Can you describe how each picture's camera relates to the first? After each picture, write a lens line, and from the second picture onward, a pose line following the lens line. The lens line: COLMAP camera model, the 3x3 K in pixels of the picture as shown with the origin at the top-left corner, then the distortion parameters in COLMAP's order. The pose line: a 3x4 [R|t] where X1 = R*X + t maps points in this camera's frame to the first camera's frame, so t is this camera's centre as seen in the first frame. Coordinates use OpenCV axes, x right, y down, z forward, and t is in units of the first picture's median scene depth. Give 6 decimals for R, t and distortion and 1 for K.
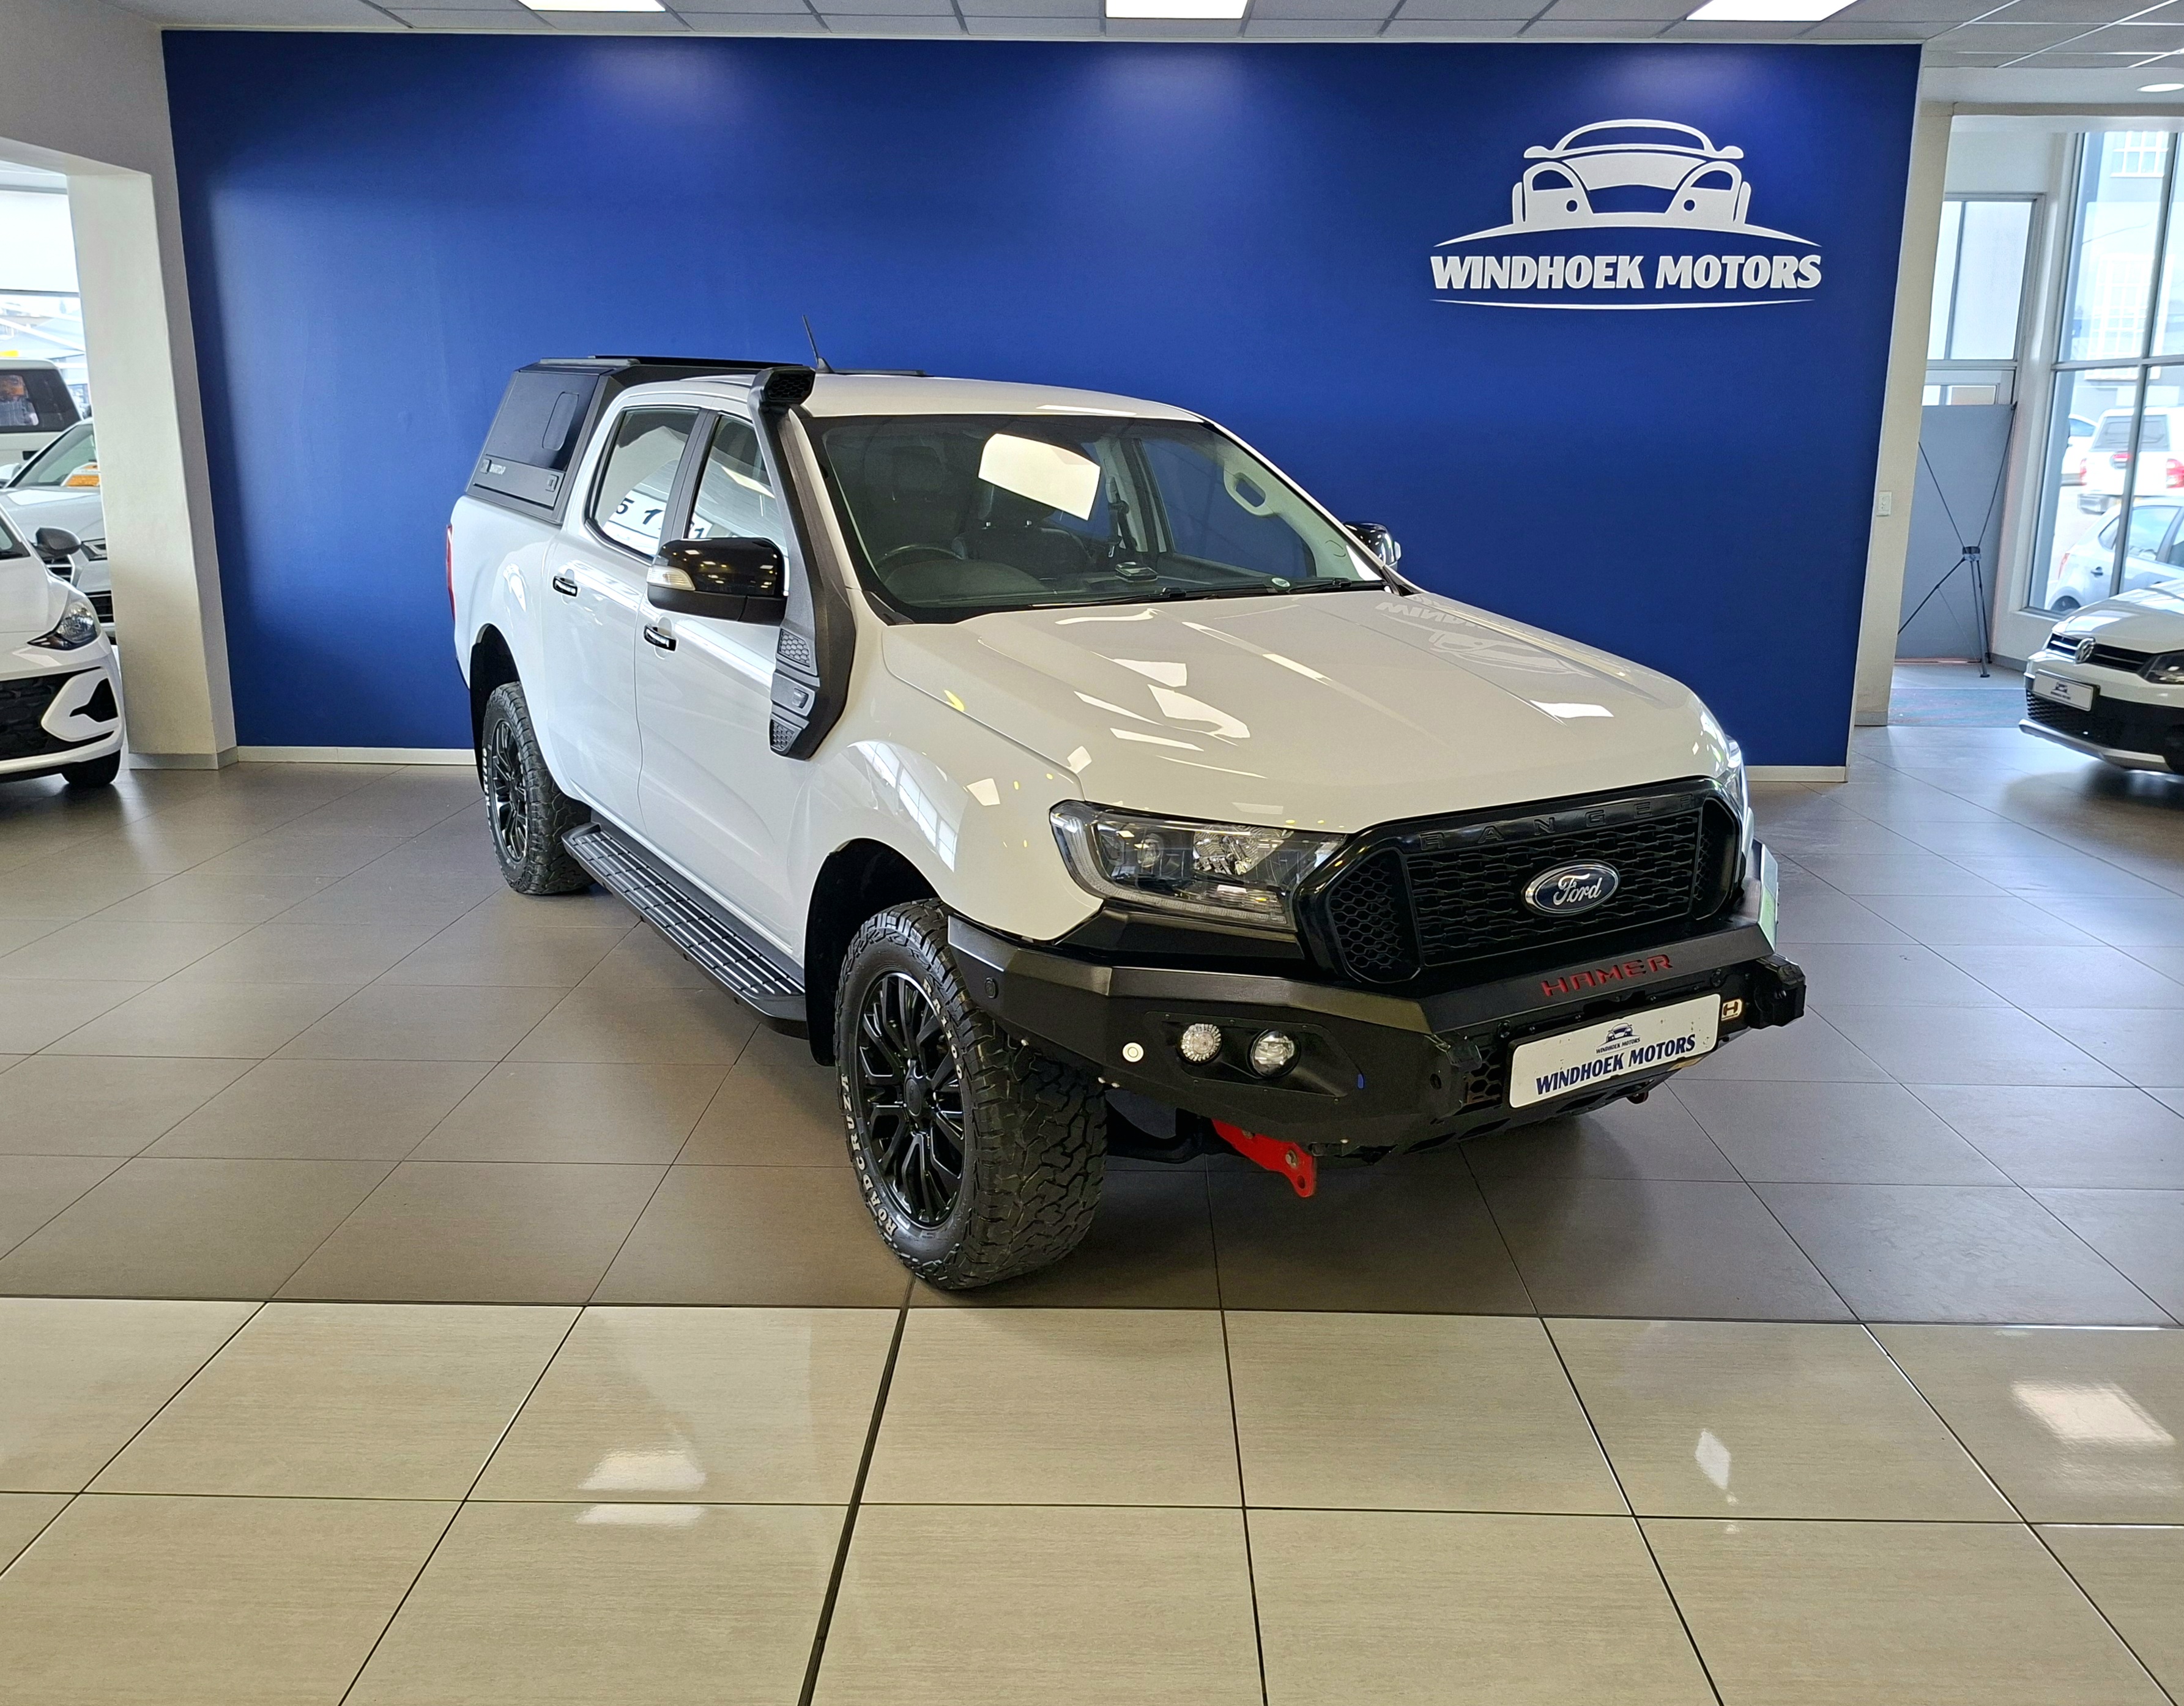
lens RADIAL K [[1748.3, 0, 1092.0], [0, 1748.3, 853.0], [0, 0, 1]] dist [0.159070, -0.202204]
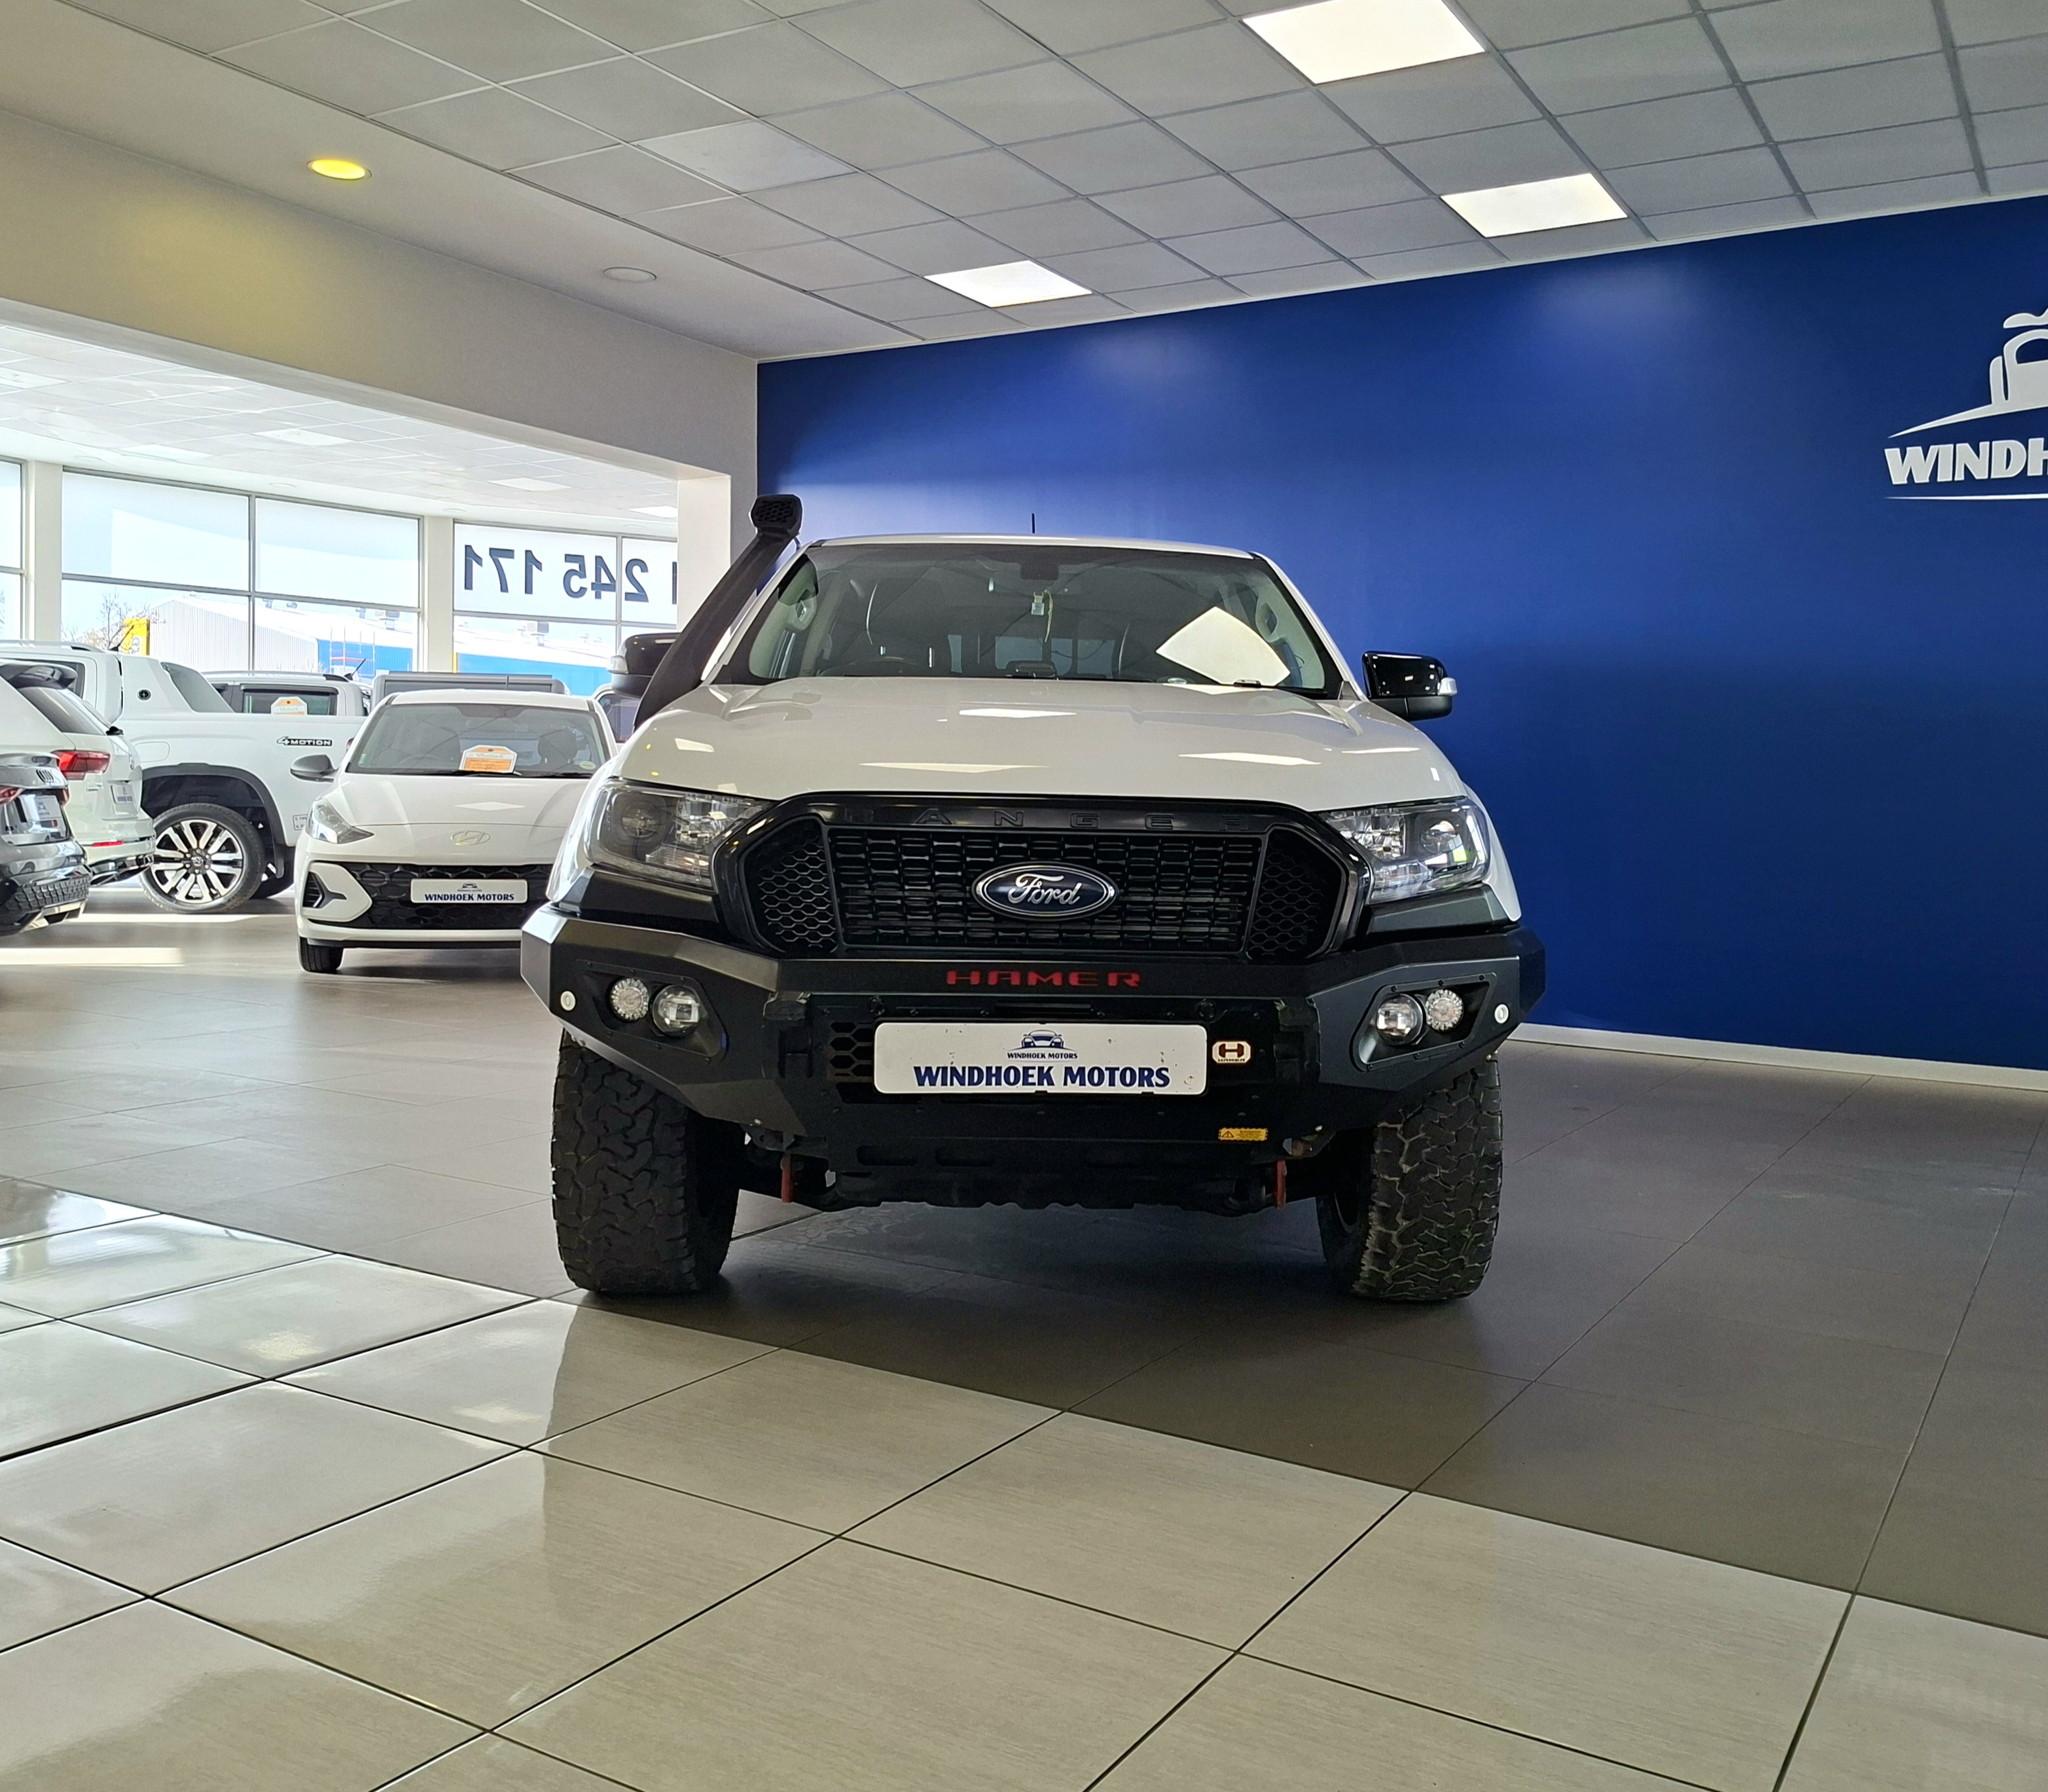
lens RADIAL K [[1855.8, 0, 1024.0], [0, 1855.8, 896.0], [0, 0, 1]] dist [0.176452, -0.205827]
pose [[0.864395, 0.044401, -0.500849, 0.307643], [-0.138680, 0.978510, -0.152595, 0.070787], [0.483310, 0.201360, 0.851977, 0.069092]]
